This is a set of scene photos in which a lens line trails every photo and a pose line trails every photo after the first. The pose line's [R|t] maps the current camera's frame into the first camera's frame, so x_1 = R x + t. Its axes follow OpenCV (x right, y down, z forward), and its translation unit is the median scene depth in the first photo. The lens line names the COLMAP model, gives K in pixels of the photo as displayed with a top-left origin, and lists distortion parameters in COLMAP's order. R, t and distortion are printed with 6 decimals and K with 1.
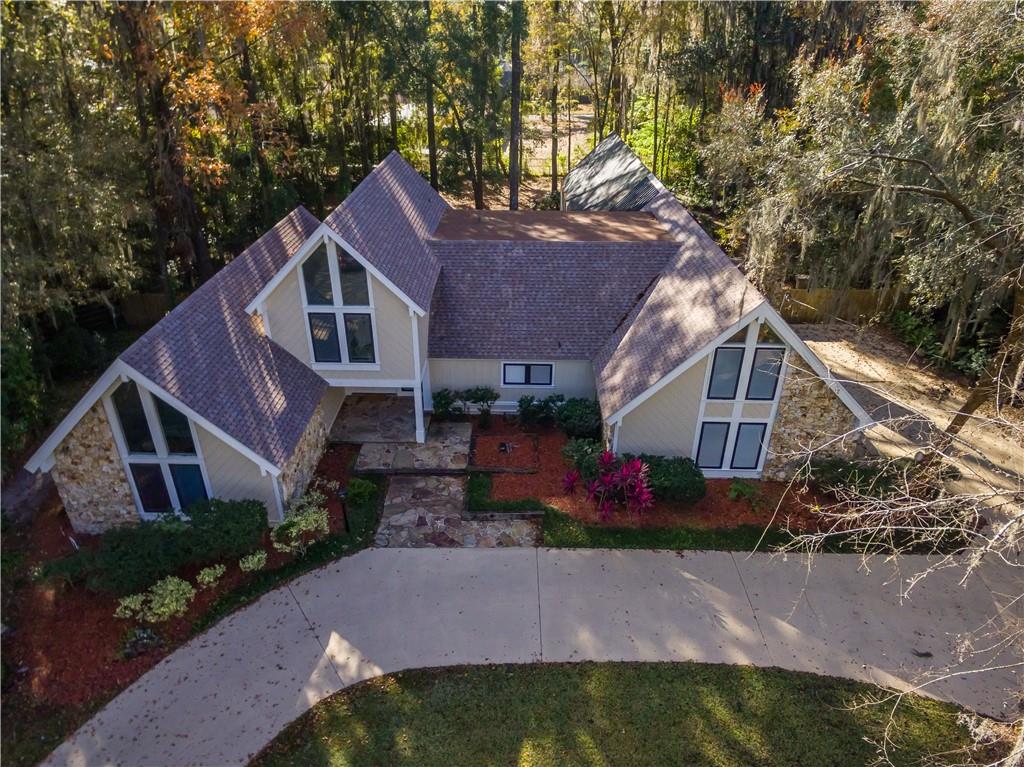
lens RADIAL K [[660.7, 0, 513.5], [0, 660.7, 390.2], [0, 0, 1]] dist [0.013466, -0.012117]
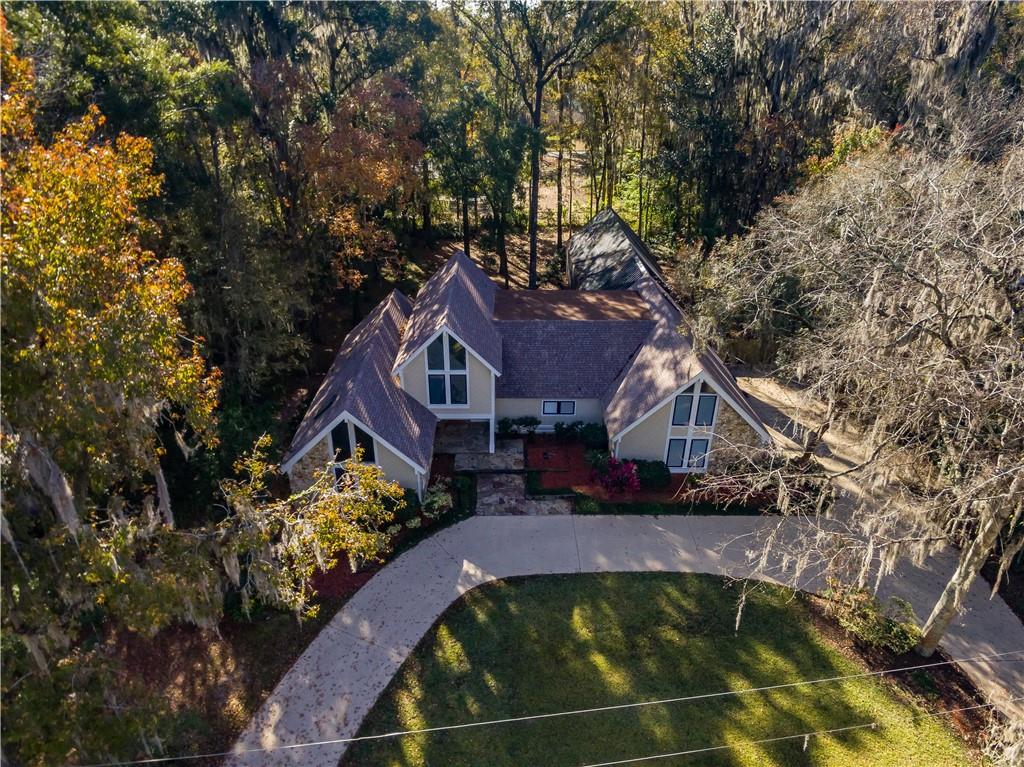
lens RADIAL K [[660.7, 0, 512.3], [0, 660.7, 382.9], [0, 0, 1]] dist [0.013466, -0.012117]
pose [[0.999868, -0.009690, 0.013079, -0.131389], [0.009876, 0.999849, -0.014265, -0.075232], [-0.012939, 0.014393, 0.999813, -0.672186]]
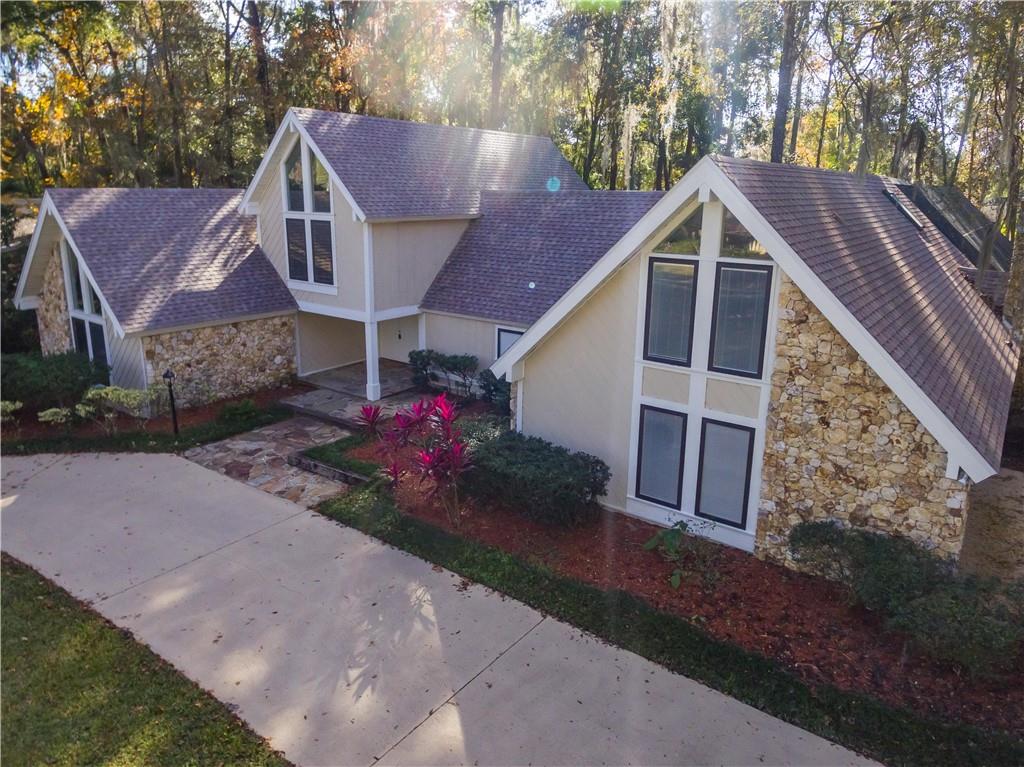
lens RADIAL K [[697.5, 0, 515.2], [0, 697.5, 344.7], [0, 0, 1]] dist [0.008681, -0.004609]
pose [[0.808511, 0.127923, -0.574409, 0.556052], [-0.286527, 0.938148, -0.194373, 0.152479], [0.514016, 0.321736, 0.795156, 0.473899]]
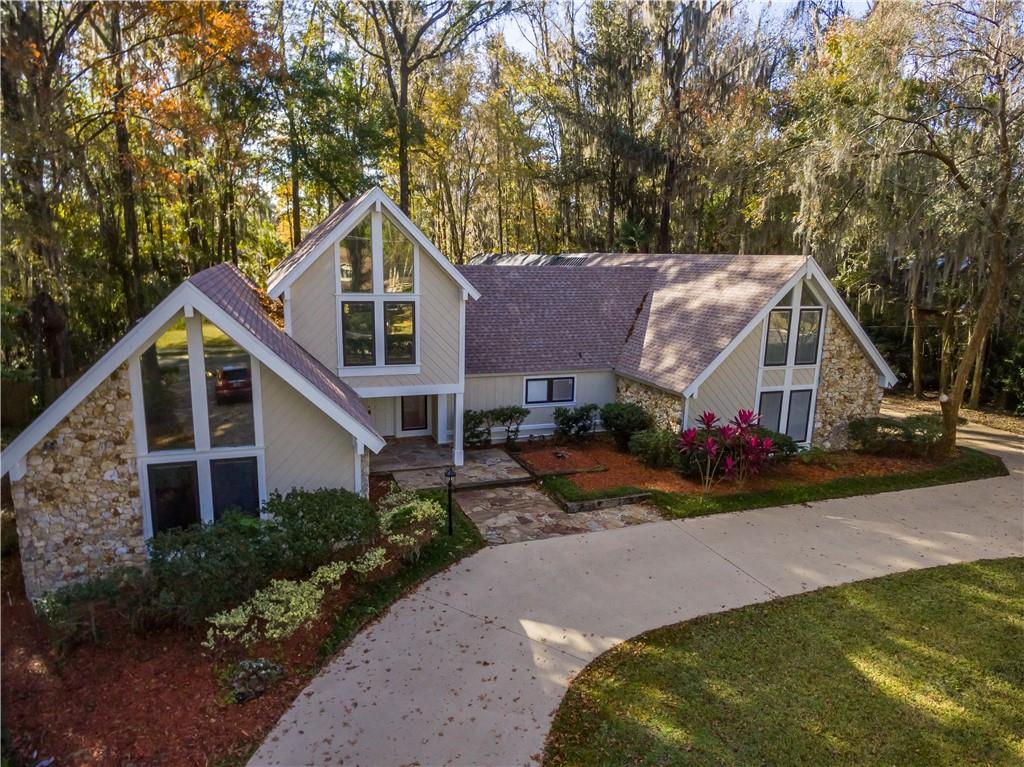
lens RADIAL K [[660.7, 0, 510.1], [0, 660.7, 388.6], [0, 0, 1]] dist [0.013466, -0.012117]
pose [[0.940284, -0.060529, 0.334967, -0.419967], [0.154655, 0.952596, -0.261996, 0.255778], [-0.303230, 0.298155, 0.905072, 0.217540]]
